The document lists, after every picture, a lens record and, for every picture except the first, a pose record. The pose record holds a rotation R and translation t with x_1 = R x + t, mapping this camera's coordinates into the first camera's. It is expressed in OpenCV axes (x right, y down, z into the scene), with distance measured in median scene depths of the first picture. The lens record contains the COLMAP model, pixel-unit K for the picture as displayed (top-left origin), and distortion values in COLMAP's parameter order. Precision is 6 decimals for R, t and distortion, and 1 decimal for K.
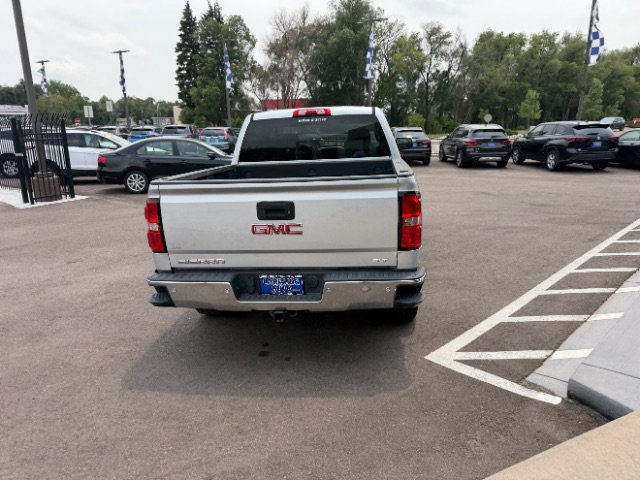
lens RADIAL K [[452.8, 0, 320.0], [0, 452.8, 240.0], [0, 0, 1]] dist [0.033783, -0.047661]
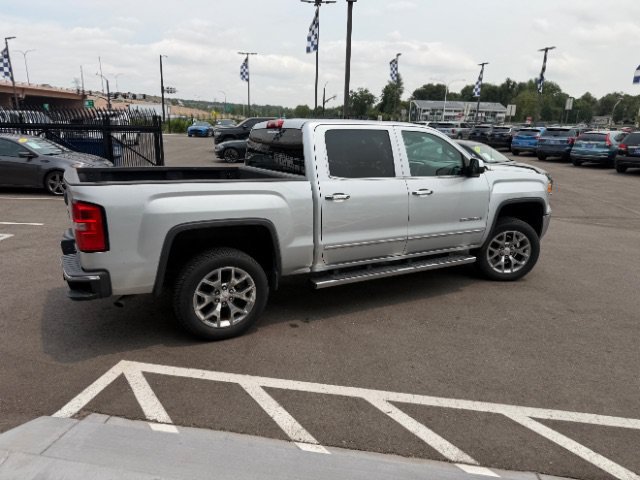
lens RADIAL K [[452.8, 0, 320.0], [0, 452.8, 240.0], [0, 0, 1]] dist [0.033783, -0.047661]
pose [[0.583752, 0.235105, -0.777148, 0.353693], [-0.229872, 0.965853, 0.119526, -0.068937], [0.778712, 0.108871, 0.617863, 0.188568]]
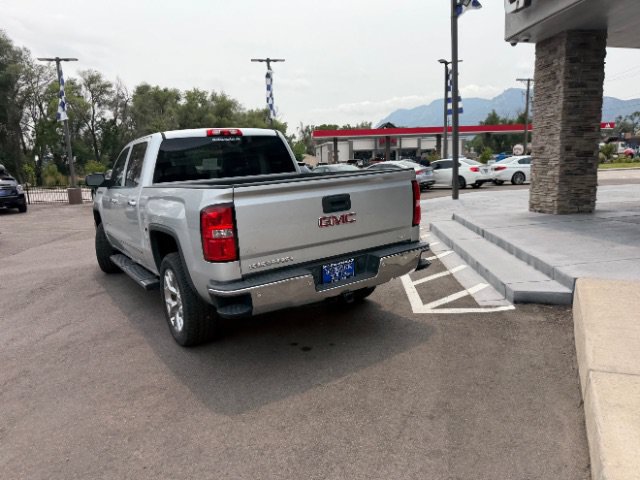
lens RADIAL K [[446.8, 0, 314.7], [0, 446.8, 245.2], [0, 0, 1]] dist [0.061523, -0.097412]
pose [[0.767020, -0.132517, 0.627790, -0.211219], [0.189135, 0.981661, -0.023868, 0.013321], [-0.613113, 0.137044, 0.778017, 0.045501]]
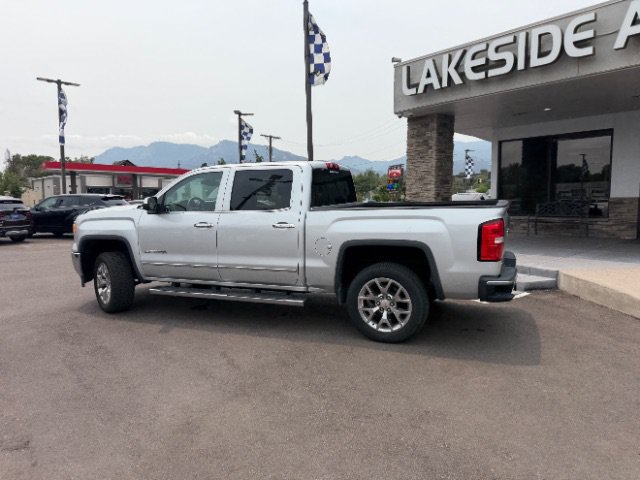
lens RADIAL K [[446.8, 0, 314.7], [0, 446.8, 245.2], [0, 0, 1]] dist [0.061523, -0.097412]
pose [[0.283449, -0.083642, 0.955333, -0.461668], [0.236275, 0.971571, 0.014960, -0.042750], [-0.929425, 0.221481, 0.295153, 0.294666]]
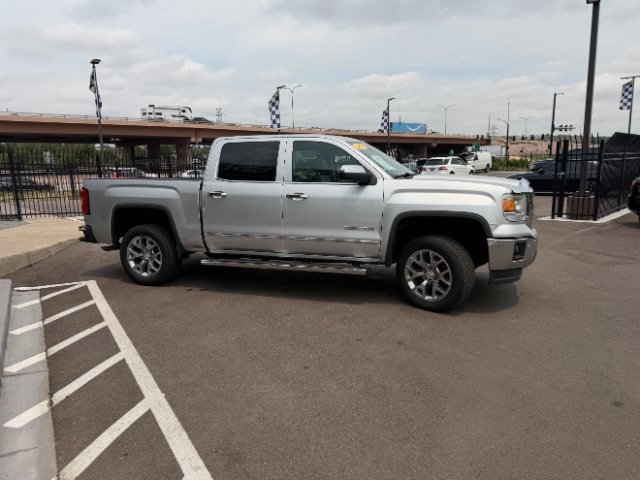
lens RADIAL K [[452.8, 0, 320.0], [0, 452.8, 240.0], [0, 0, 1]] dist [0.033783, -0.047661]
pose [[-0.216676, 0.184553, -0.958641, 0.499461], [-0.214026, 0.949099, 0.231091, -0.146065], [0.952494, 0.255246, -0.166148, 0.600182]]
